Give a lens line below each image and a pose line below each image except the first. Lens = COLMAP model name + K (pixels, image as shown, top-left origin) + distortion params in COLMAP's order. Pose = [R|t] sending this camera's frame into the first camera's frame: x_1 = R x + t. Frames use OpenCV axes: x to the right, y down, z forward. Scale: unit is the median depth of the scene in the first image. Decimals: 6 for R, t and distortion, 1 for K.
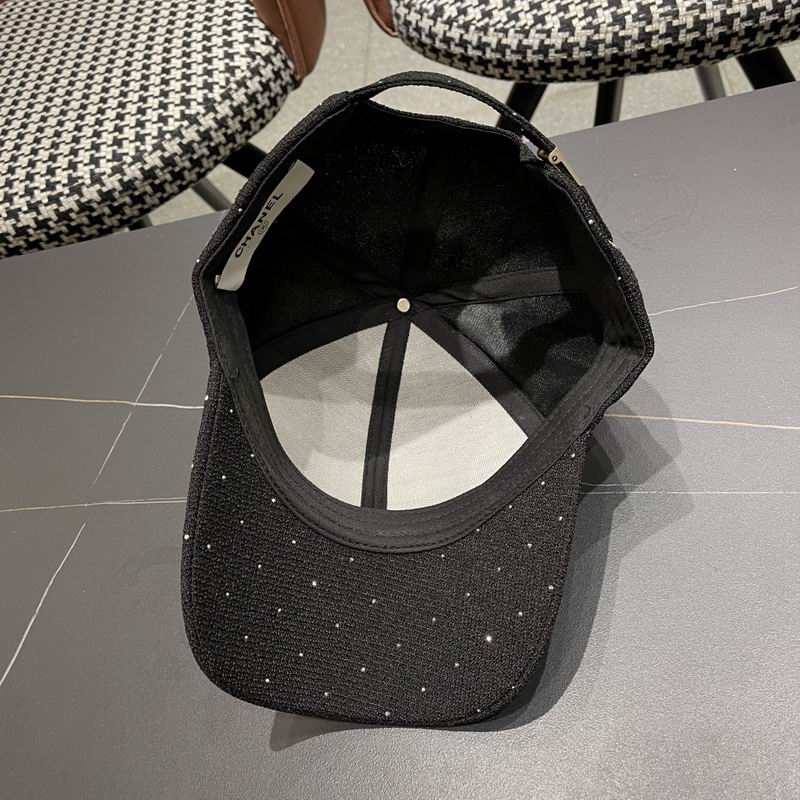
lens RADIAL K [[838.8, 0, 406.2], [0, 838.8, 404.3], [0, 0, 1]] dist [0.023485, 0.000000]
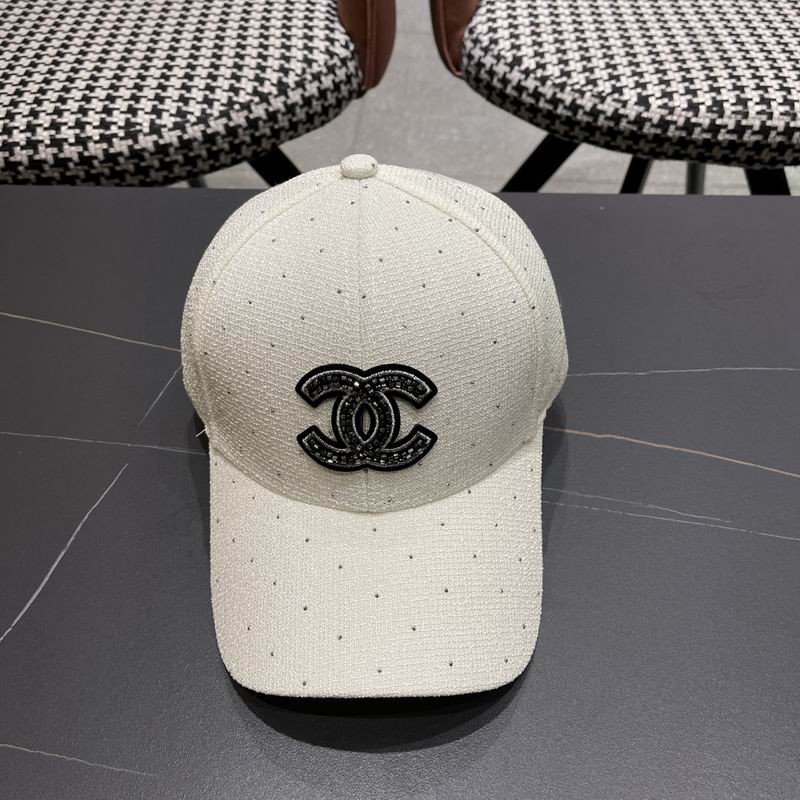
lens RADIAL K [[838.8, 0, 401.0], [0, 838.8, 396.1], [0, 0, 1]] dist [0.023485, 0.000000]
pose [[0.969116, 0.203456, 0.139358, -0.164690], [-0.189803, 0.976166, -0.105235, 0.076852], [-0.157448, 0.075534, 0.984634, 0.029928]]
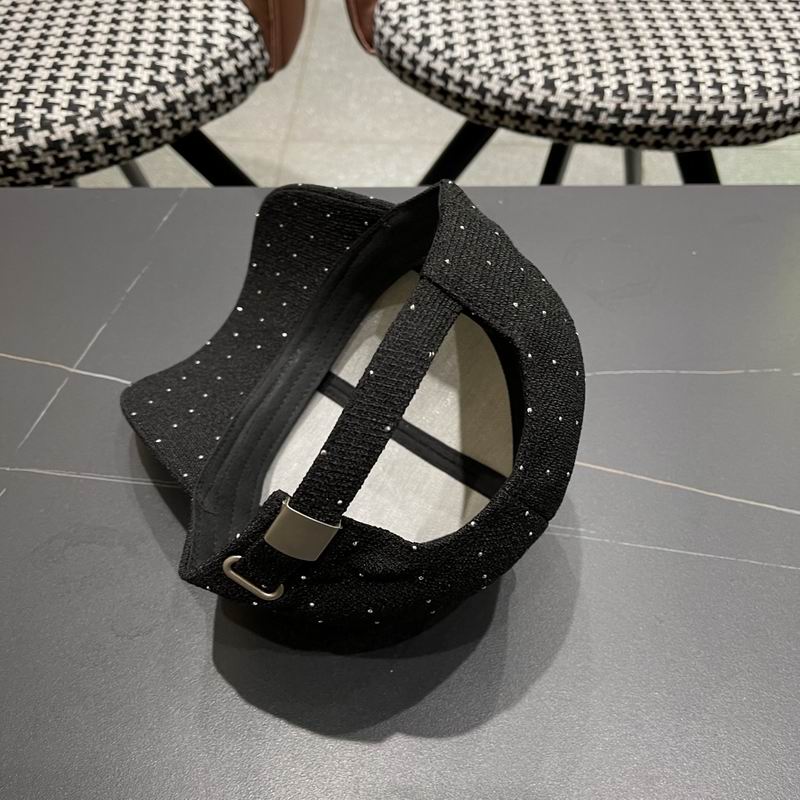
lens RADIAL K [[838.8, 0, 401.9], [0, 838.8, 411.8], [0, 0, 1]] dist [0.023485, 0.000000]
pose [[0.970200, 0.166066, 0.176448, -0.096063], [-0.162681, 0.986107, -0.033582, 0.013322], [-0.179574, 0.003877, 0.983737, 0.009799]]
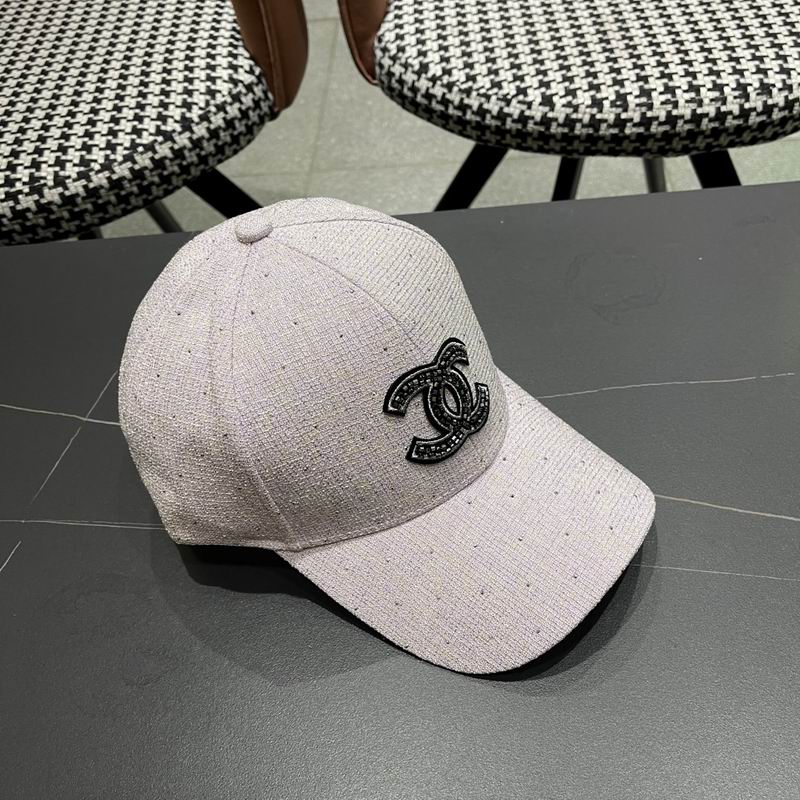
lens RADIAL K [[838.8, 0, 403.3], [0, 838.8, 395.5], [0, 0, 1]] dist [0.023485, 0.000000]
pose [[0.988017, 0.109276, 0.109003, -0.055420], [-0.103007, 0.992772, -0.061585, -0.004155], [-0.114945, 0.049618, 0.992132, 0.004946]]
